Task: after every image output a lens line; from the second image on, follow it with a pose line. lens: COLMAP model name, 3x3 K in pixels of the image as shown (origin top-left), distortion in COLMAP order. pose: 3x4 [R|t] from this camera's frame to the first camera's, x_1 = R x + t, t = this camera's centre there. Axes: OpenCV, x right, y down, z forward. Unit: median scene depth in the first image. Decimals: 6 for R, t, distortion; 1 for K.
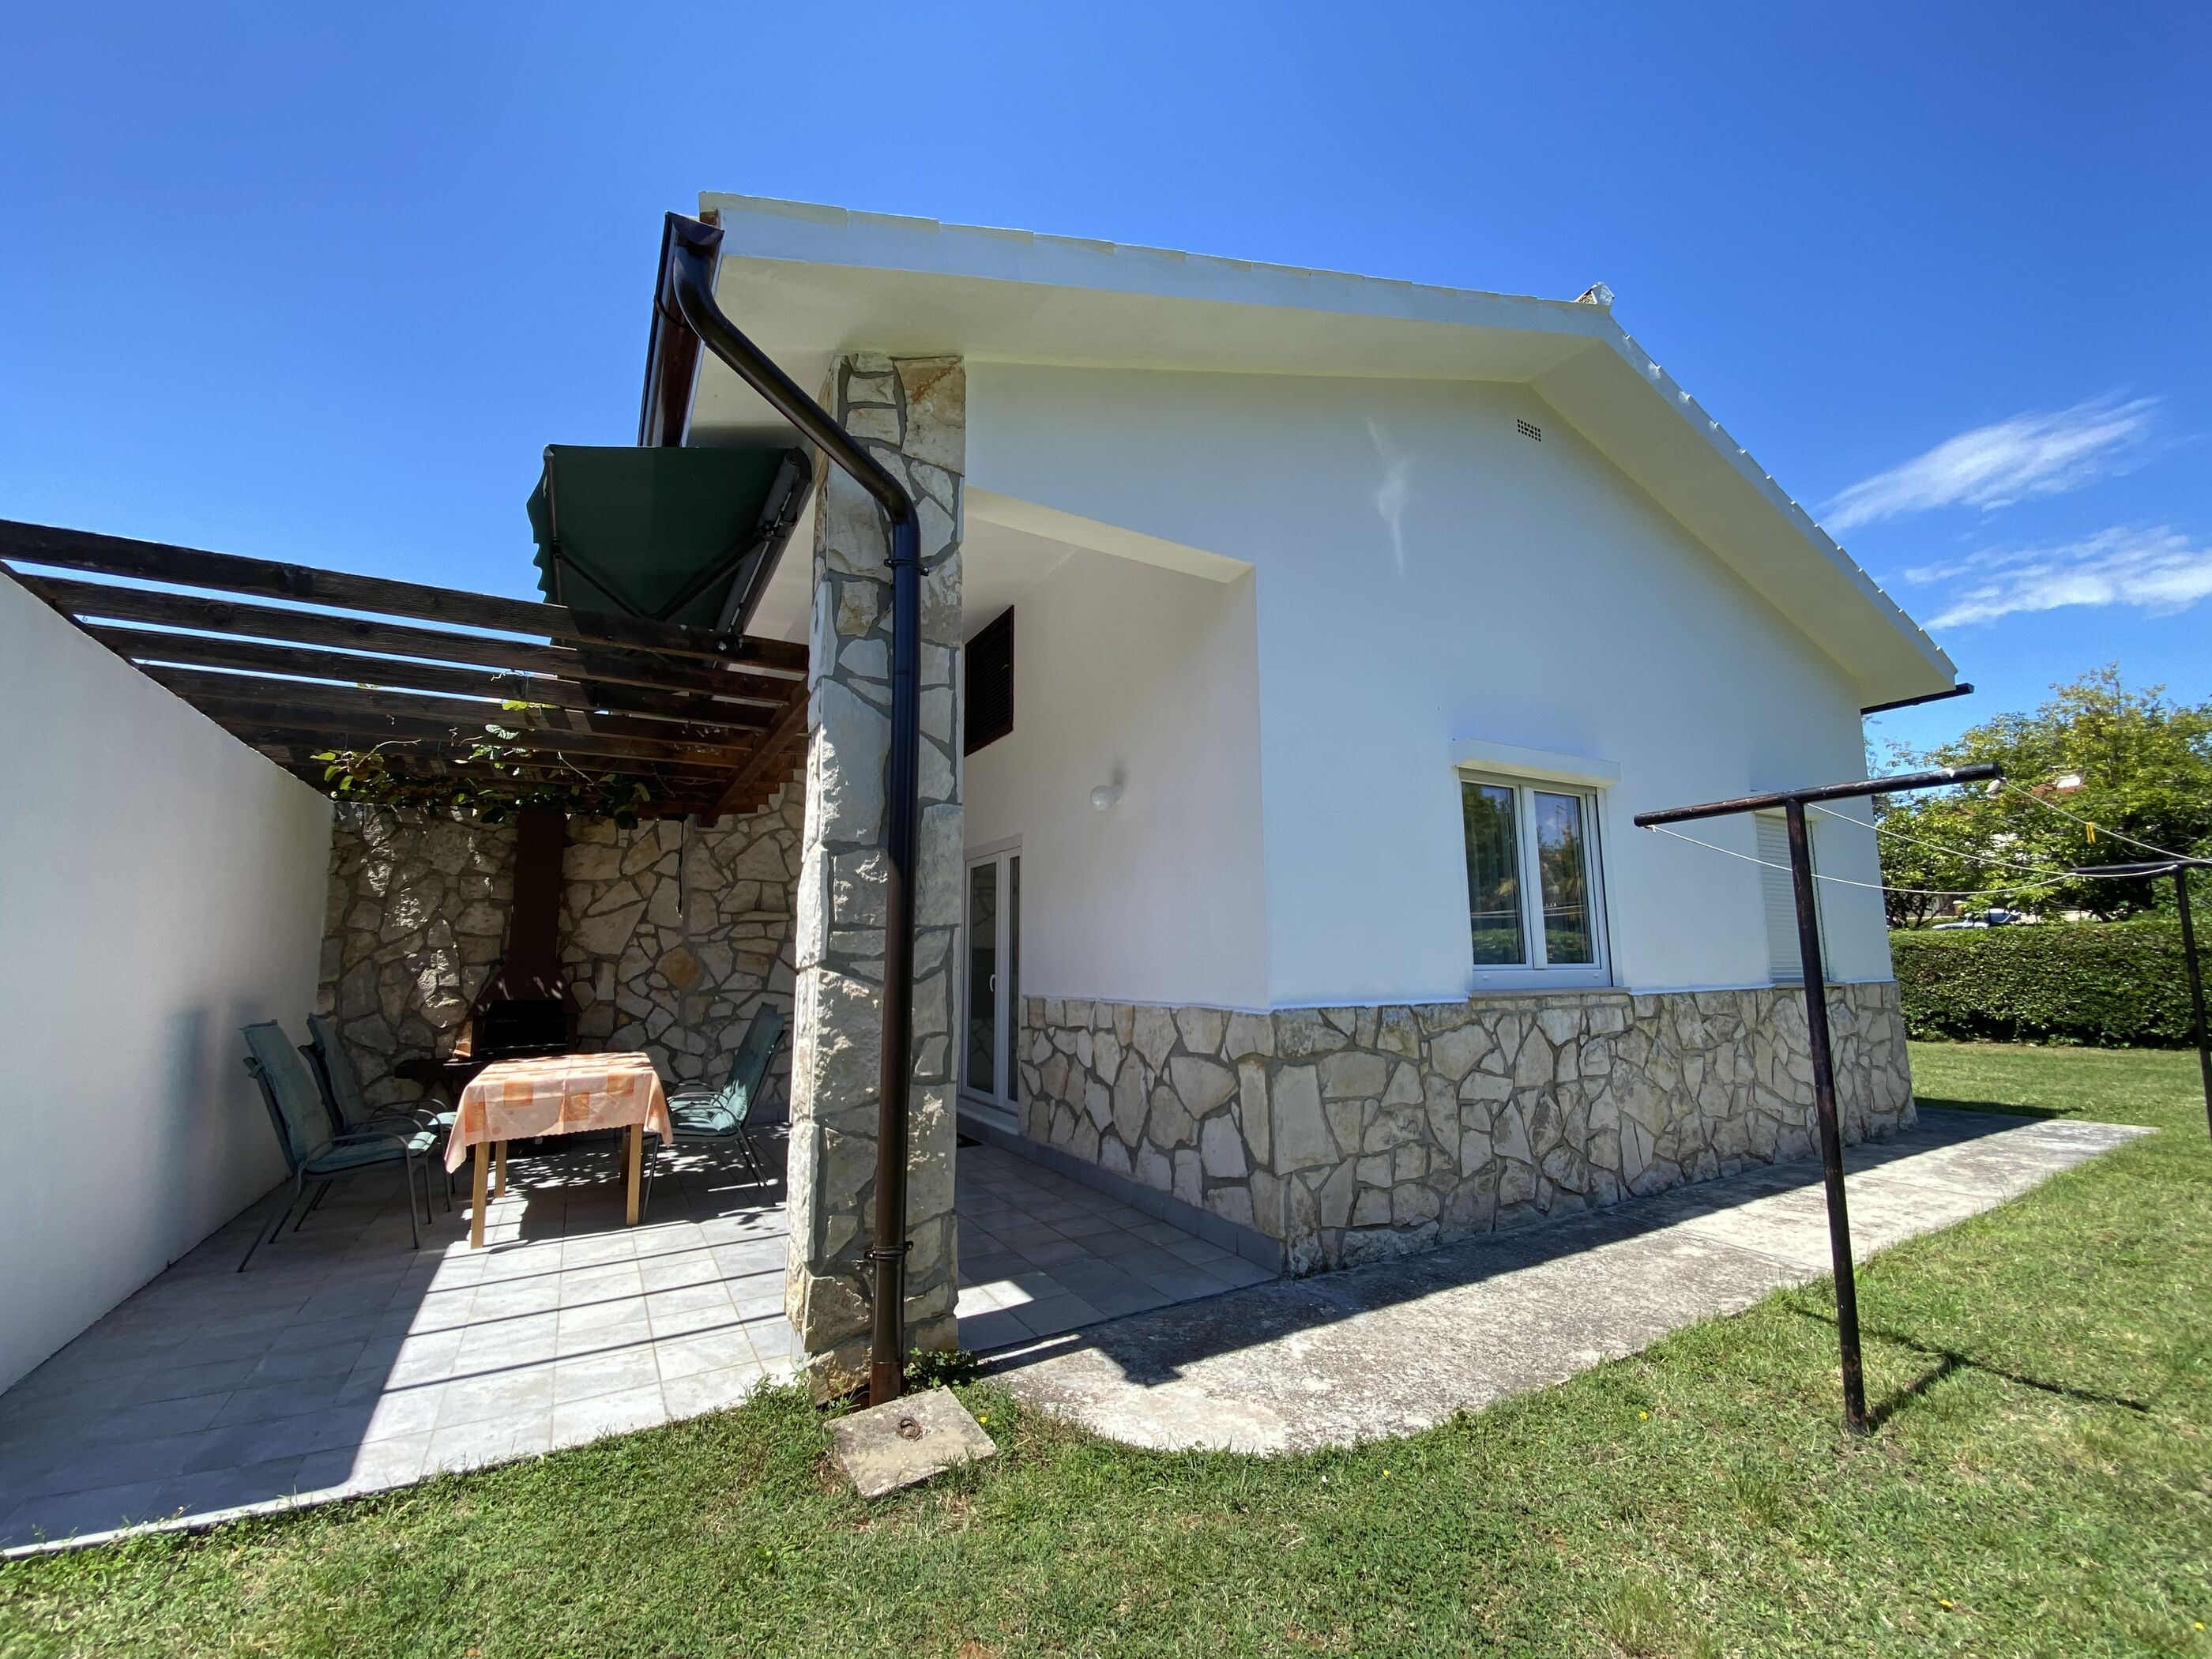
lens RADIAL K [[892.4, 0, 1099.4], [0, 892.4, 838.6], [0, 0, 1]] dist [0.016836, -0.018762]
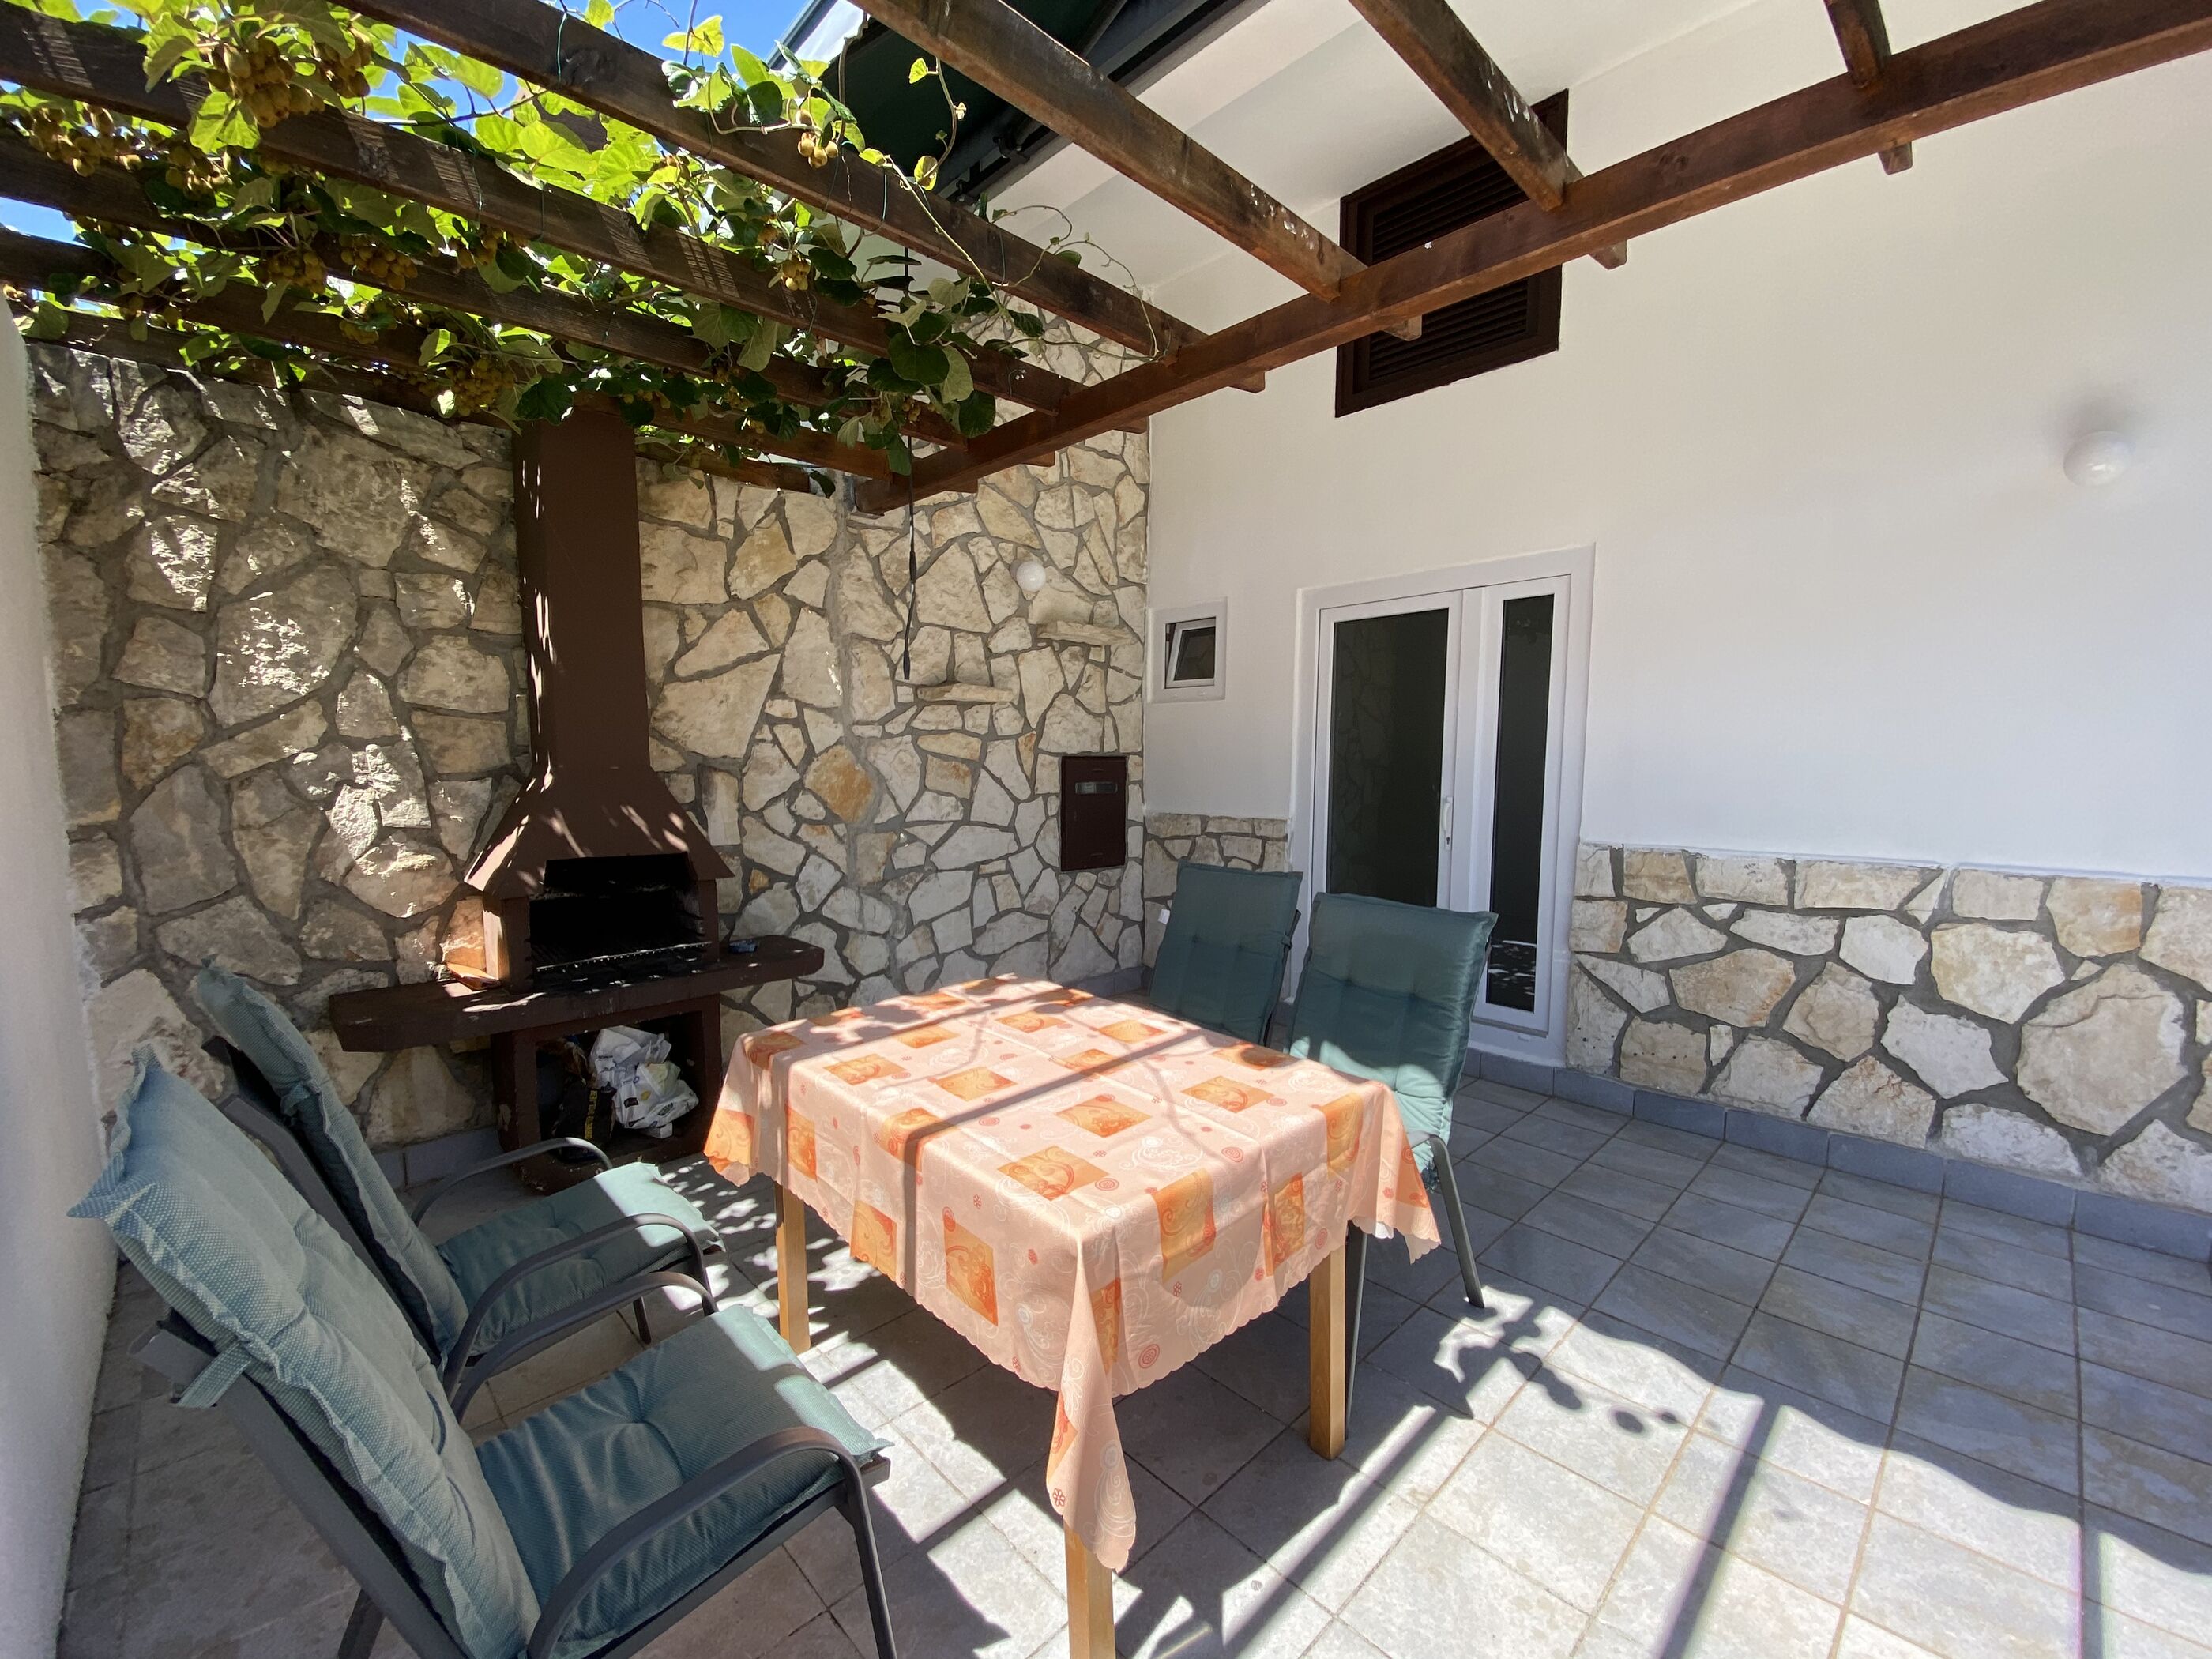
lens RADIAL K [[892.4, 0, 1100.2], [0, 892.4, 841.1], [0, 0, 1]] dist [0.016836, -0.018762]
pose [[0.968452, -0.009227, 0.249028, -0.505539], [-0.047458, 0.974196, 0.220659, 0.058121], [-0.244638, -0.225516, 0.943024, 0.498722]]
